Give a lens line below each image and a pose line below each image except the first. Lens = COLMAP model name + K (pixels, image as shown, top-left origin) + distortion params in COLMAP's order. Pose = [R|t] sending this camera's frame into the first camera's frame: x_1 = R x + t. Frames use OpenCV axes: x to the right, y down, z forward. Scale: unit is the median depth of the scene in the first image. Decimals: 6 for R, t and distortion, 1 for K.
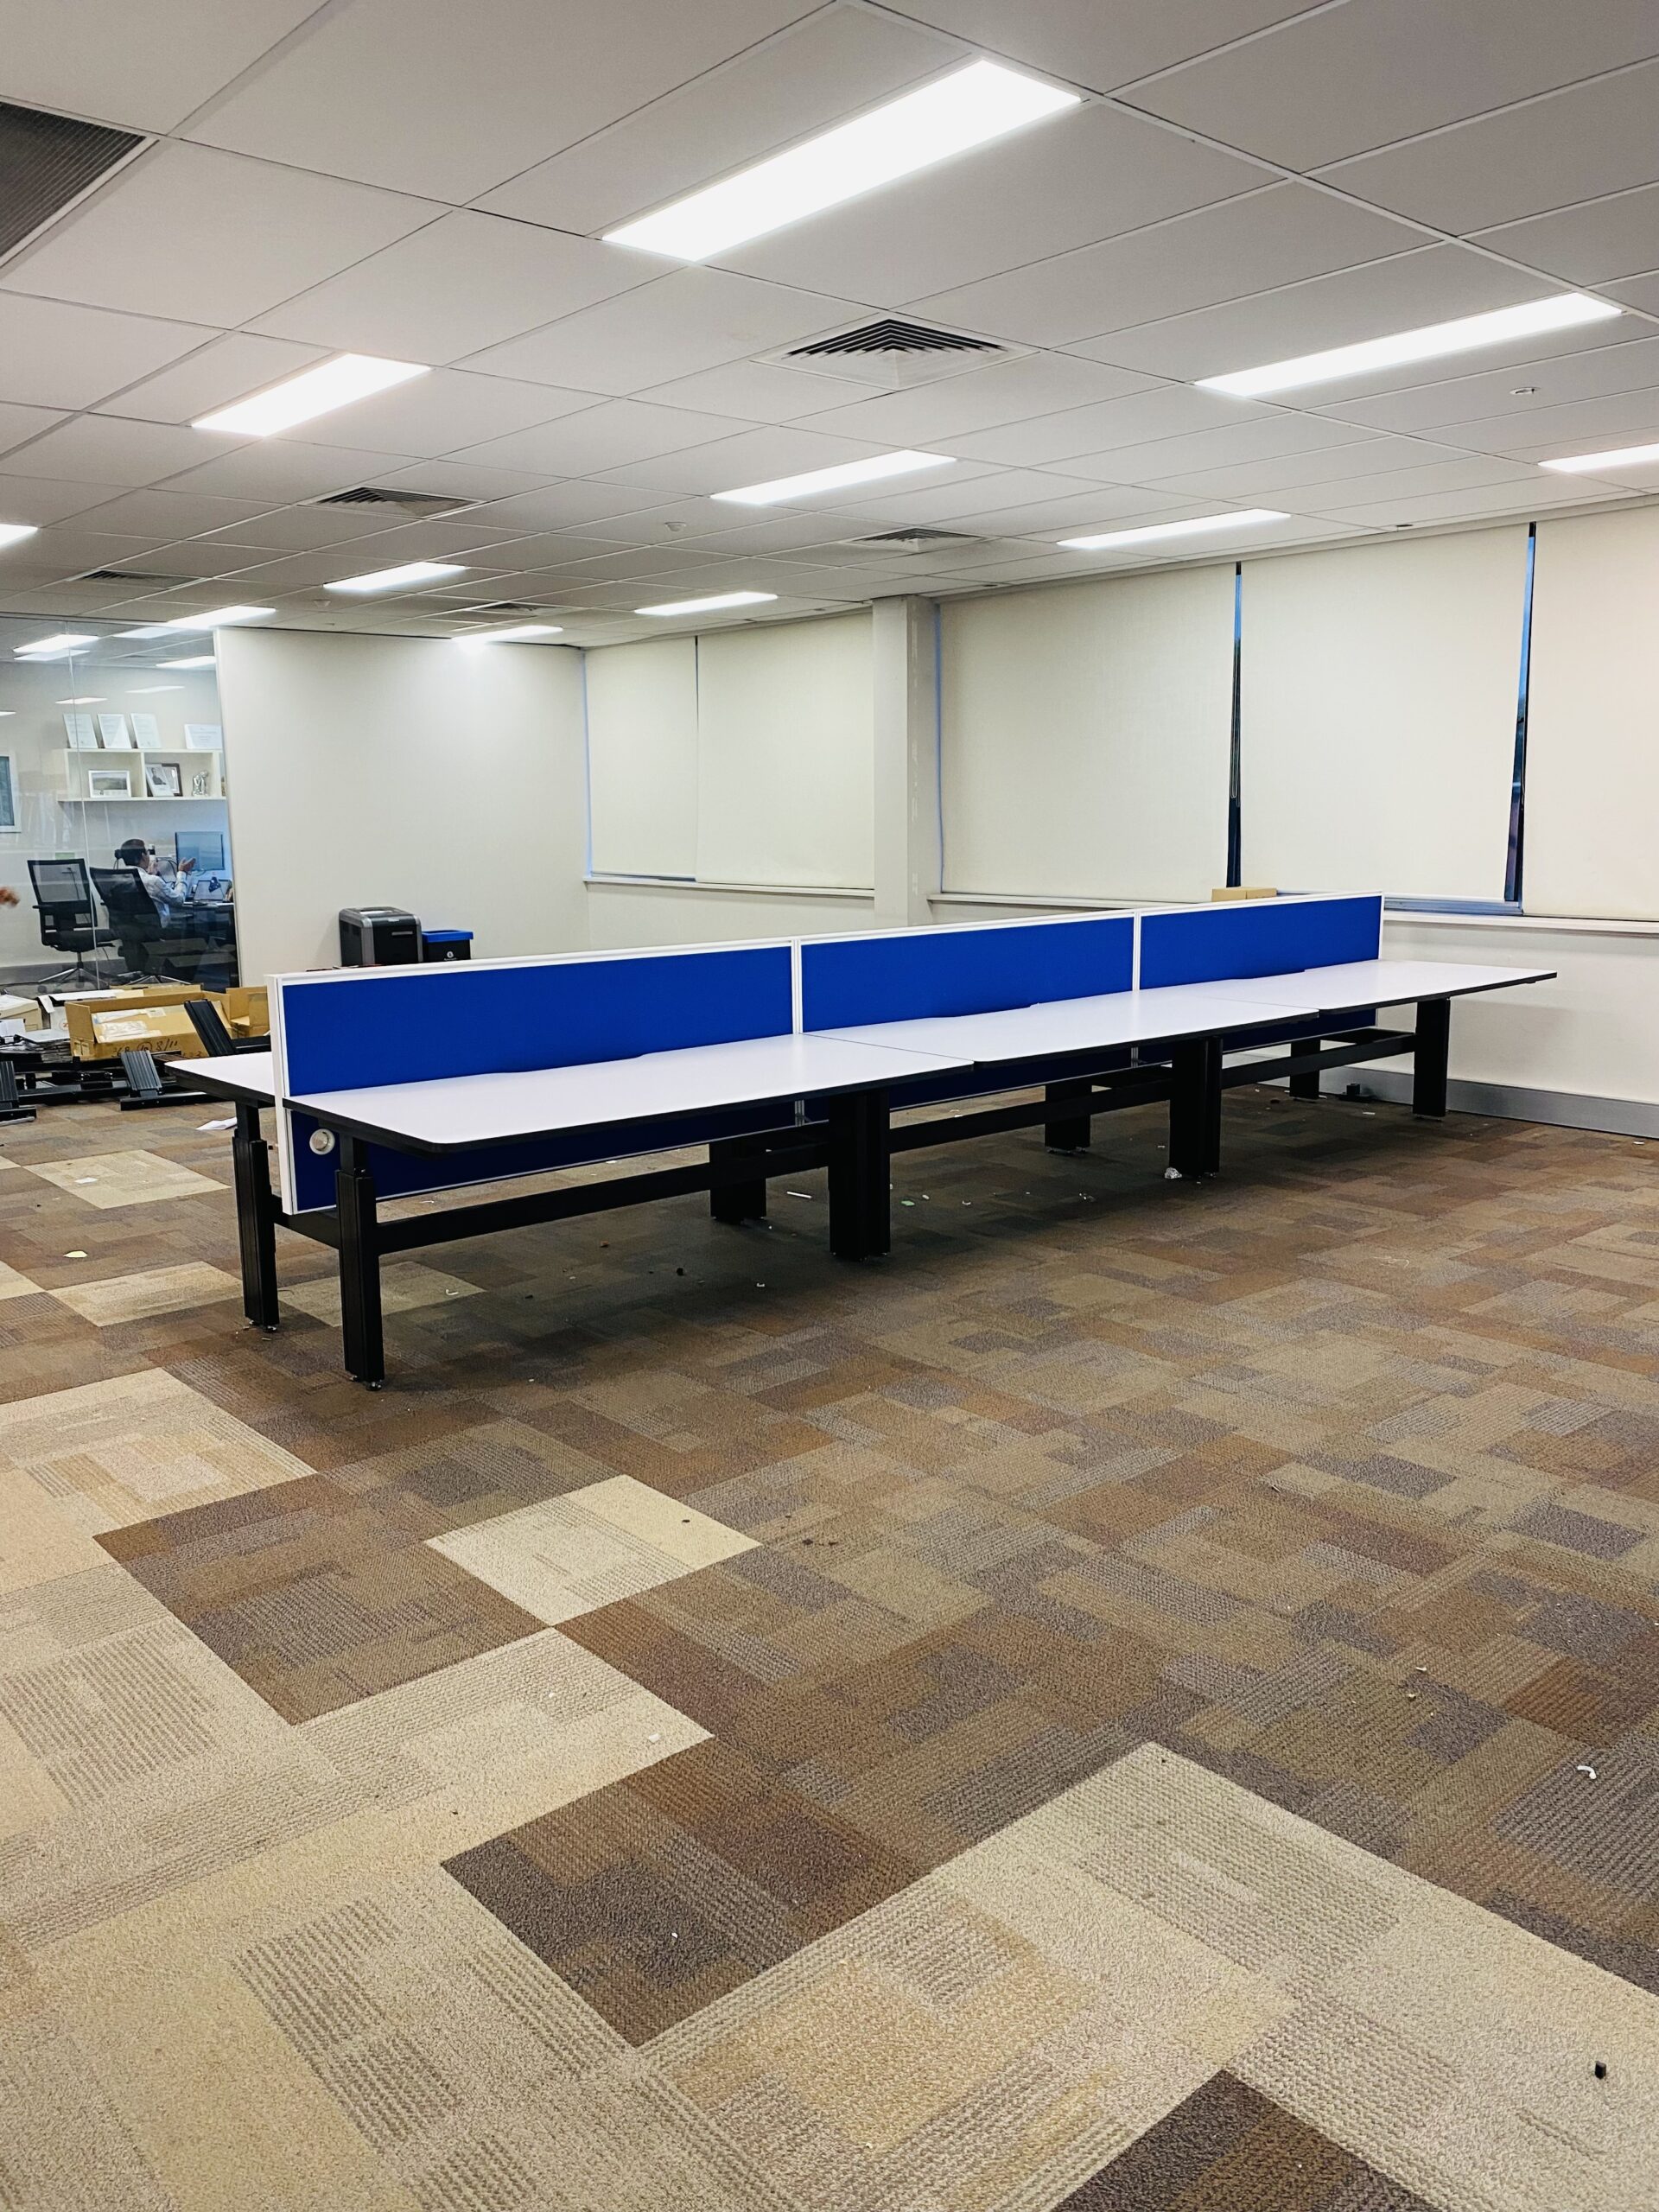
lens RADIAL K [[1694.1, 0, 829.9], [0, 1694.1, 1059.0], [0, 0, 1]] dist [0.121383, -0.330395]
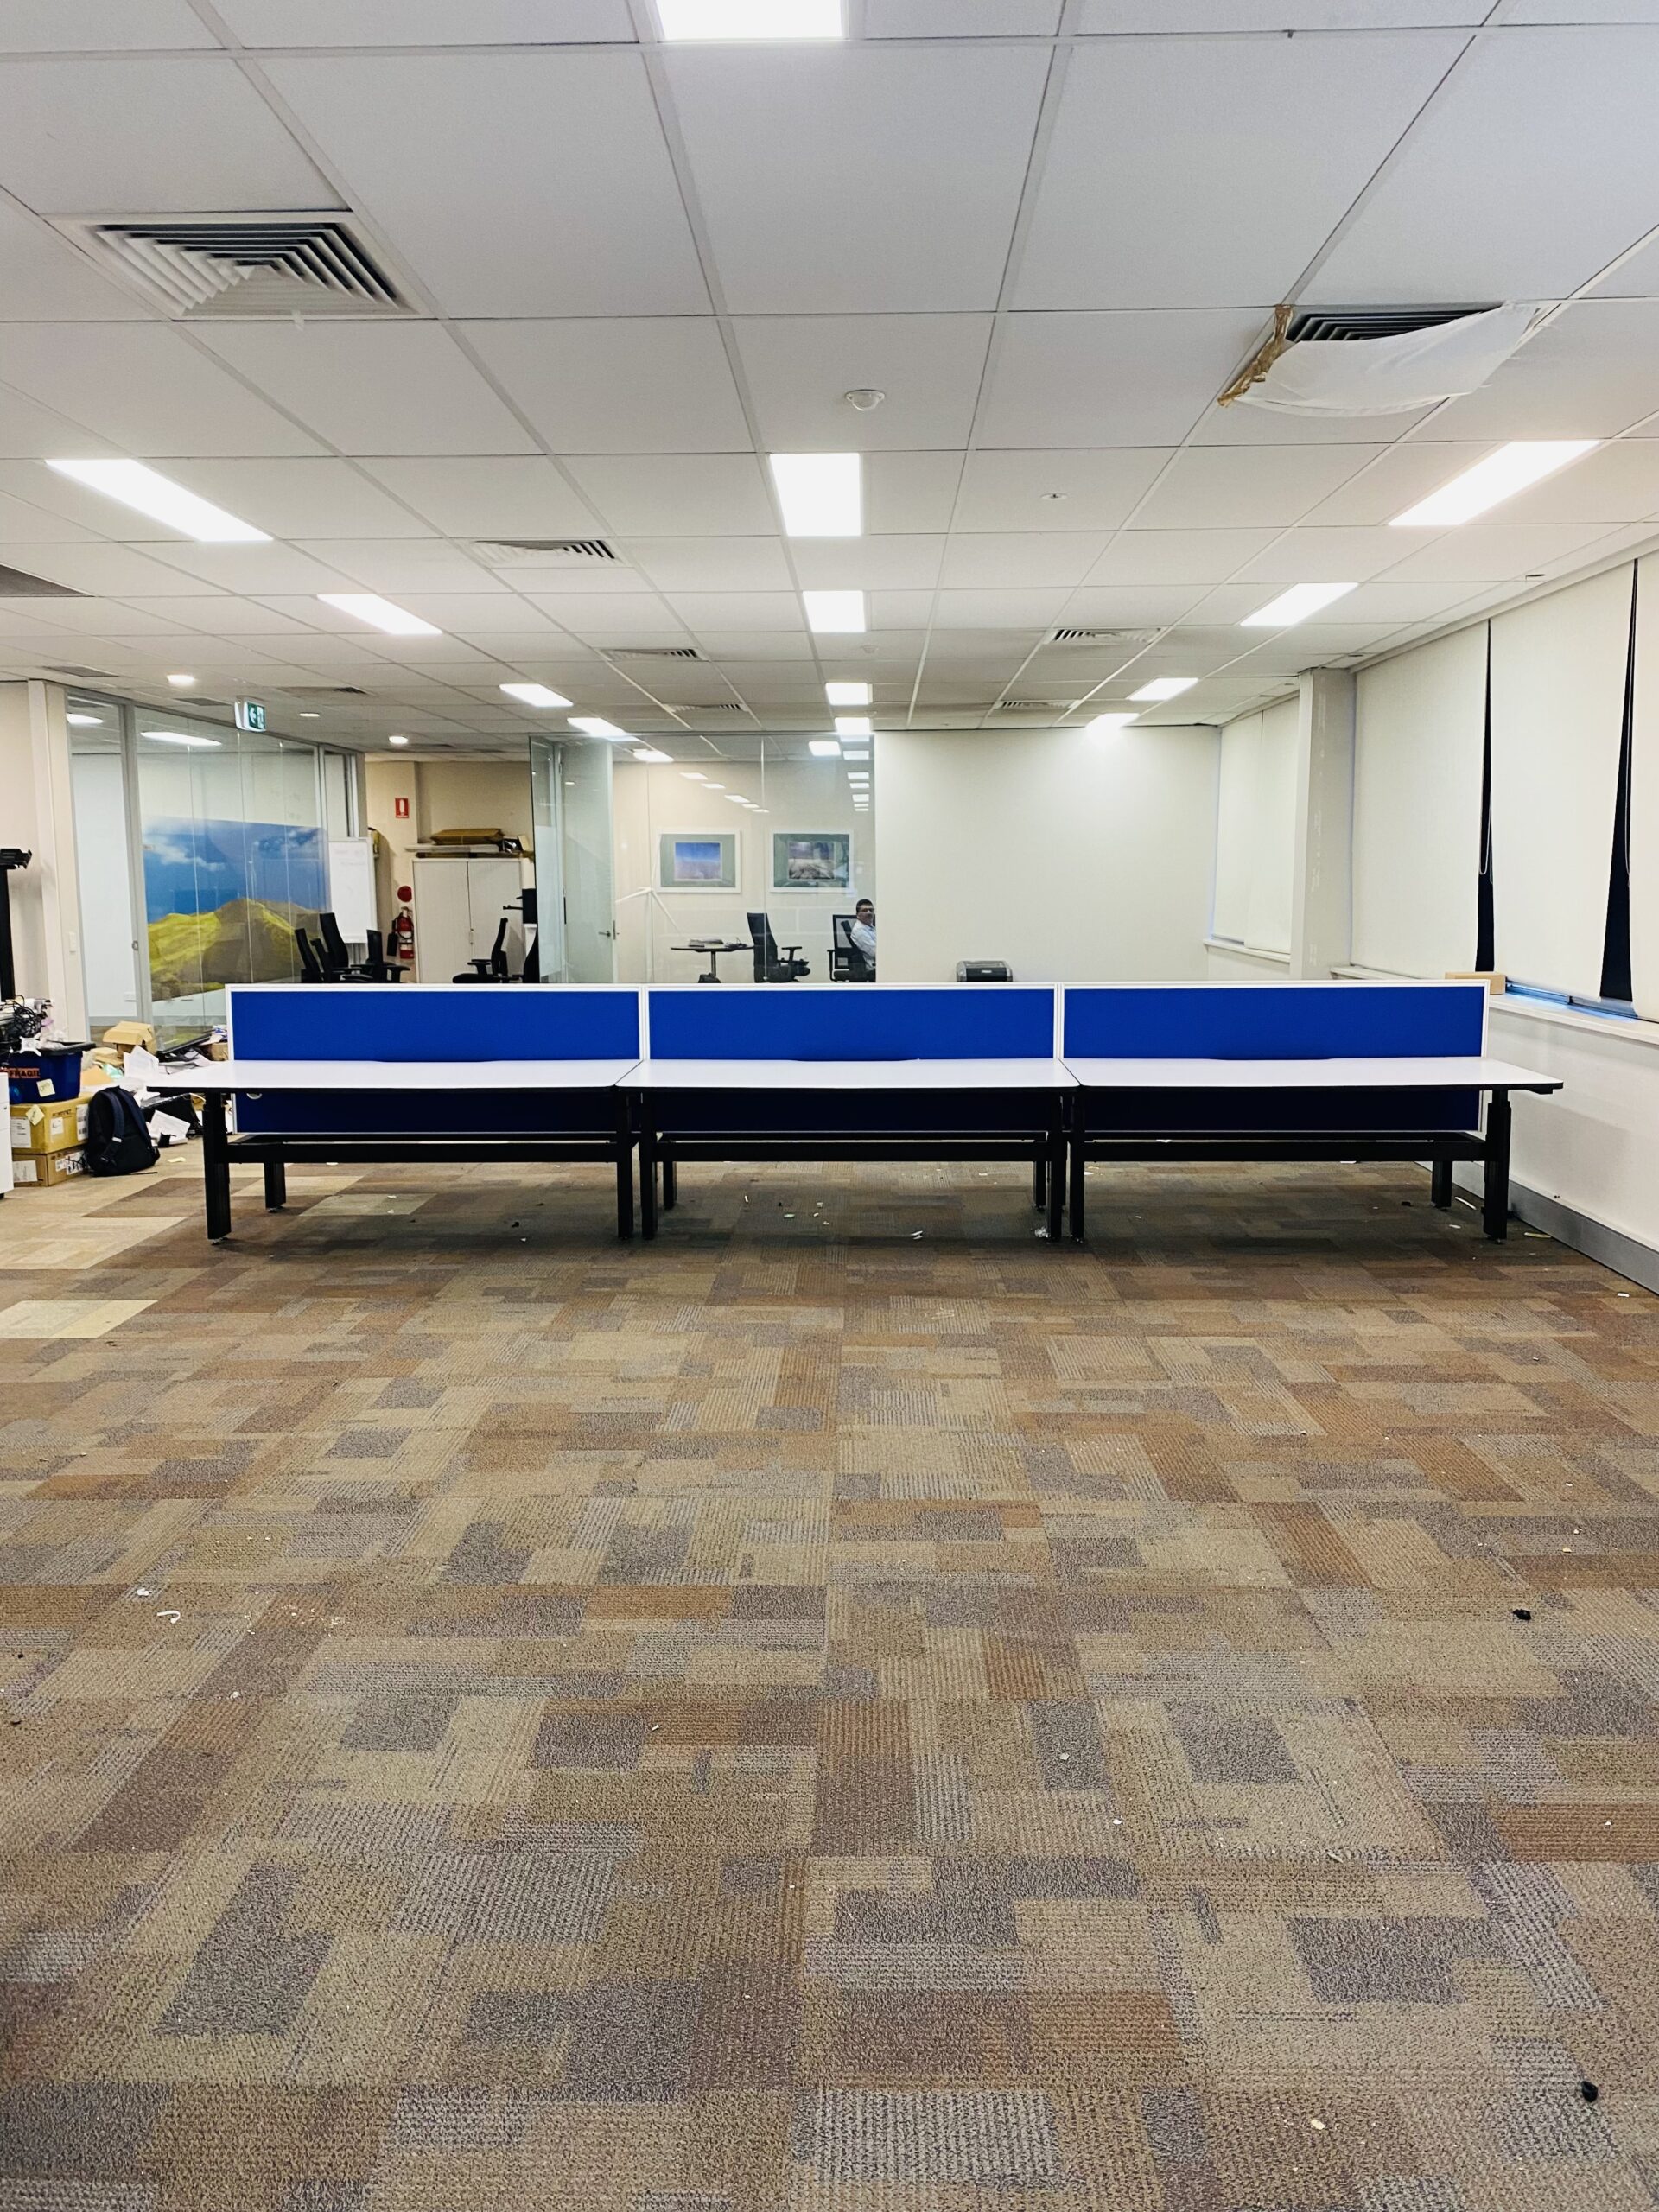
lens RADIAL K [[1682.0, 0, 827.9], [0, 1682.0, 1100.4], [0, 0, 1]] dist [0.015994, -0.010277]
pose [[0.740273, 0.096168, -0.665393, 1.135511], [-0.101540, 0.994356, 0.030746, -0.046909], [0.664594, 0.044804, 0.745860, 0.185435]]
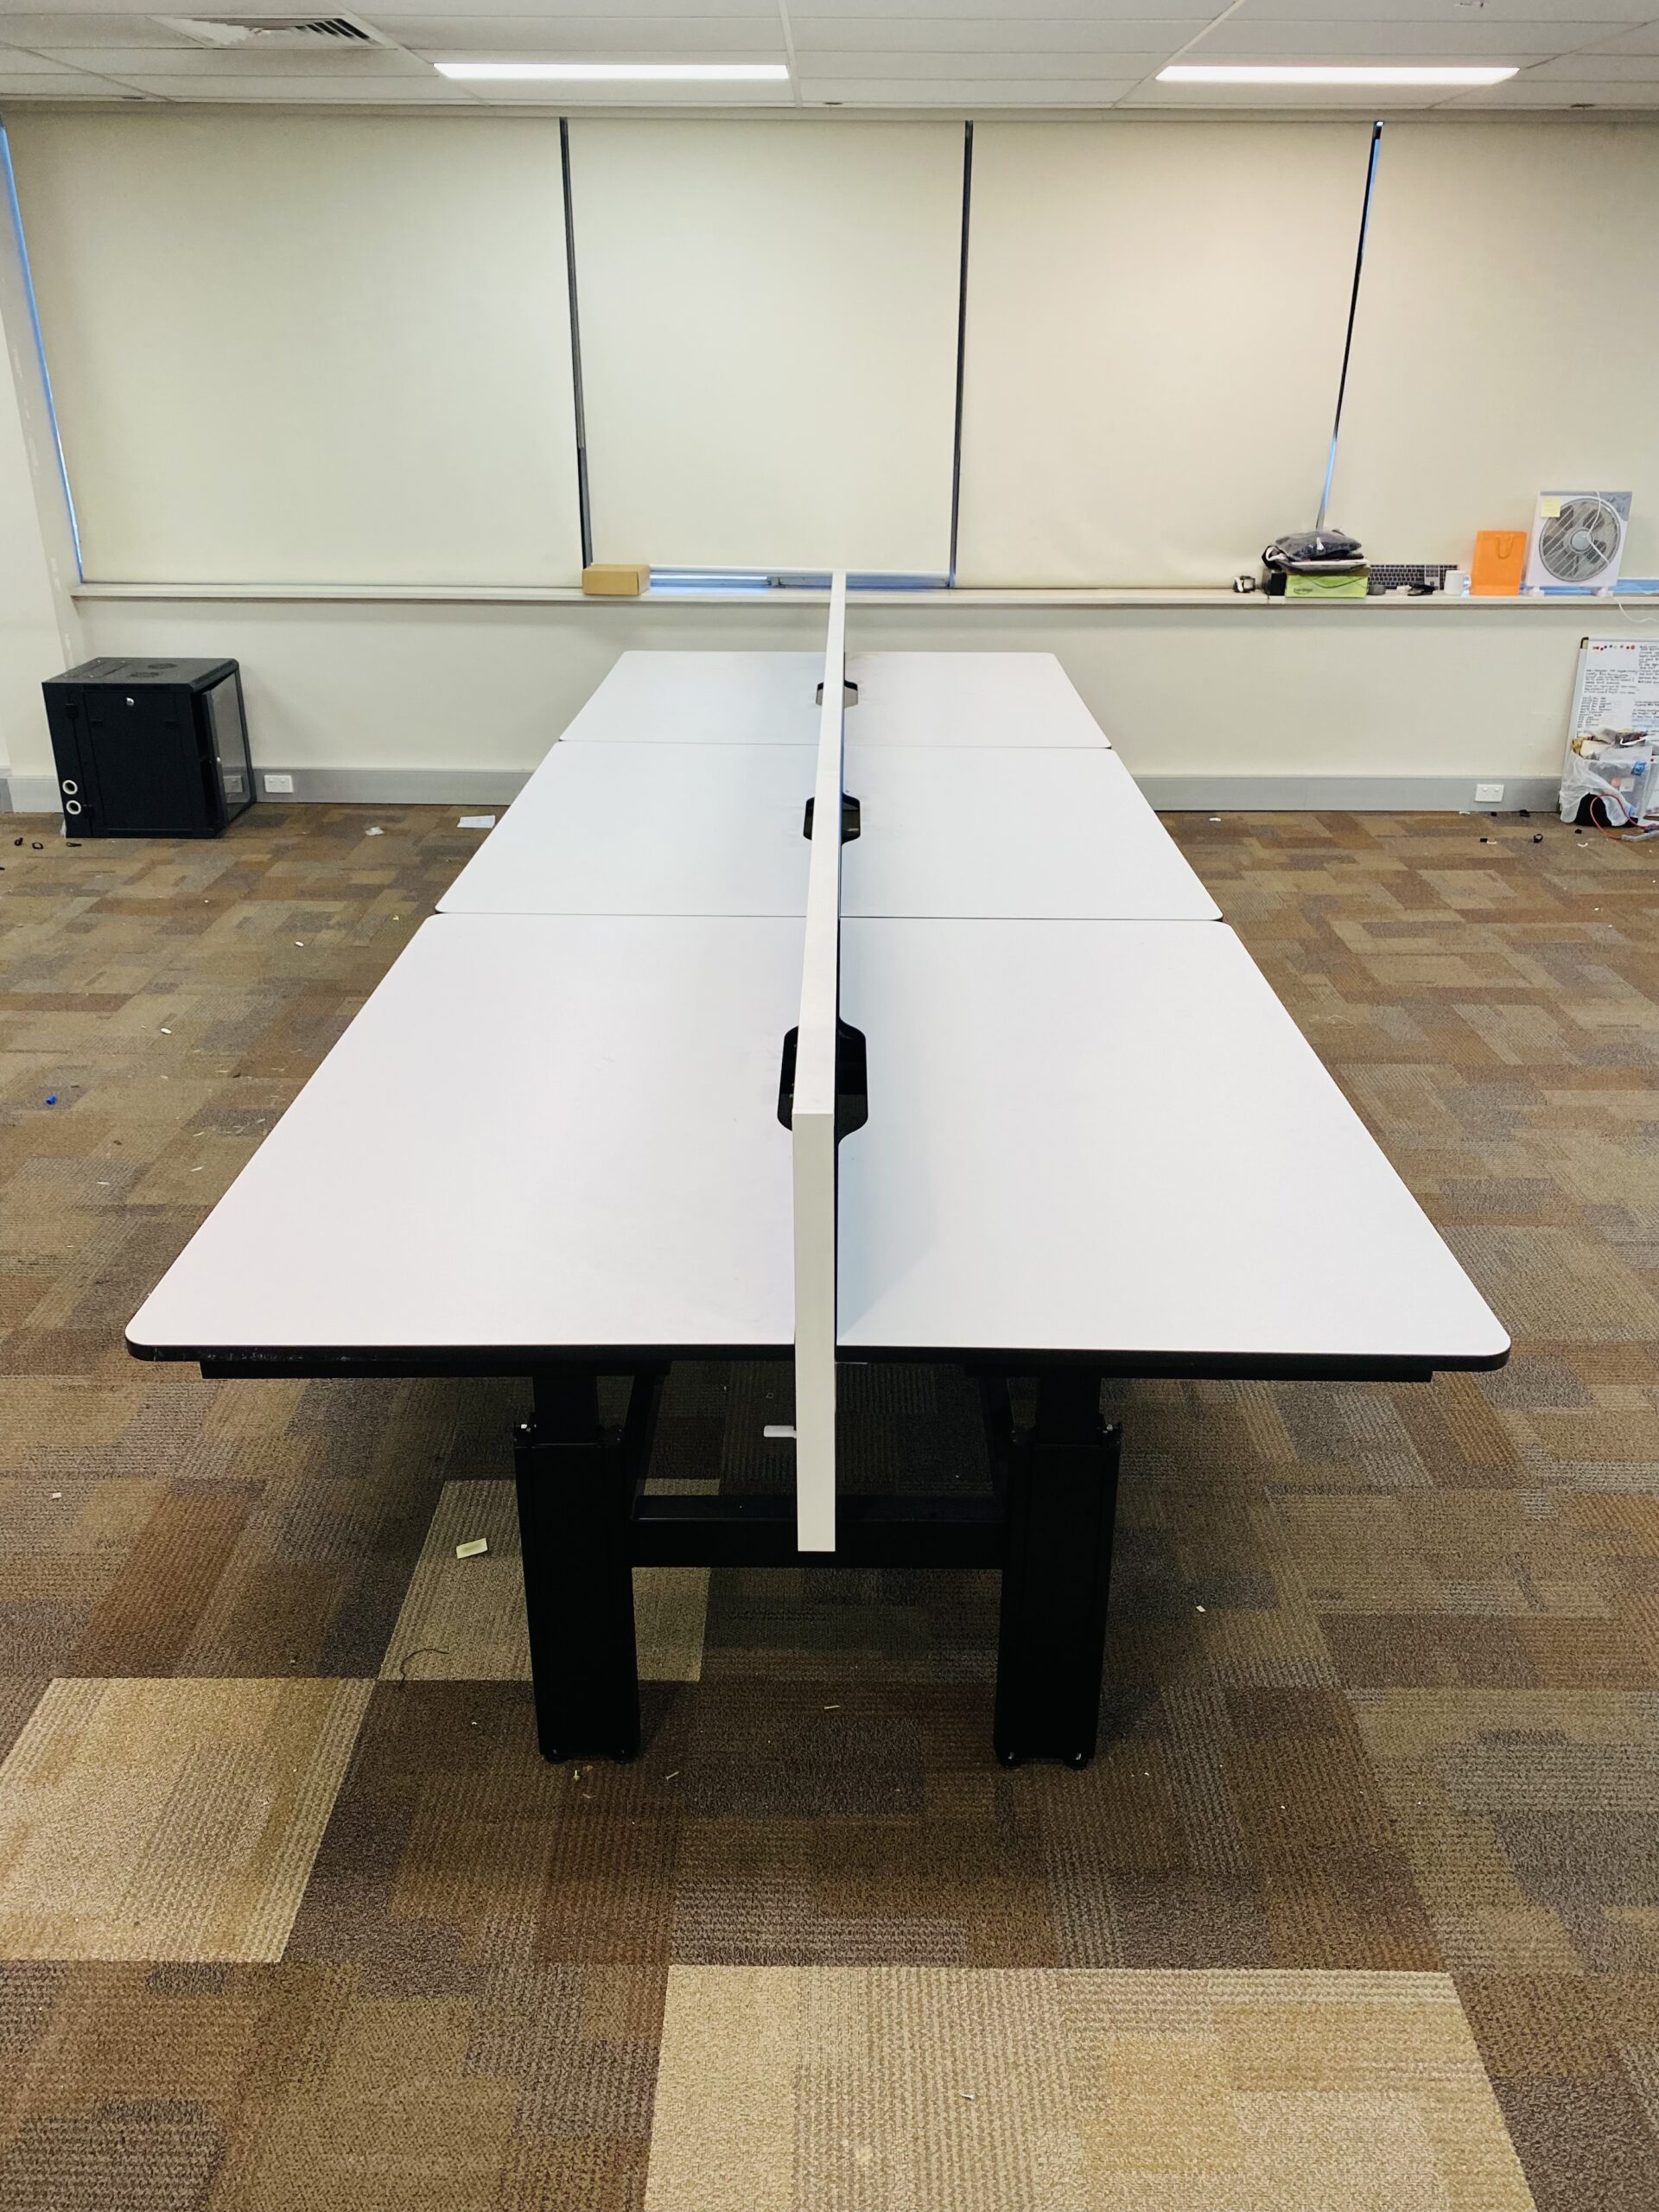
lens RADIAL K [[1679.1, 0, 826.8], [0, 1679.1, 1102.8], [0, 0, 1]] dist [0.008983, -0.003058]
pose [[0.657716, -0.298444, 0.691622, -0.616266], [0.098239, 0.944307, 0.314058, -0.190600], [-0.746833, -0.138617, 0.650405, 0.695462]]
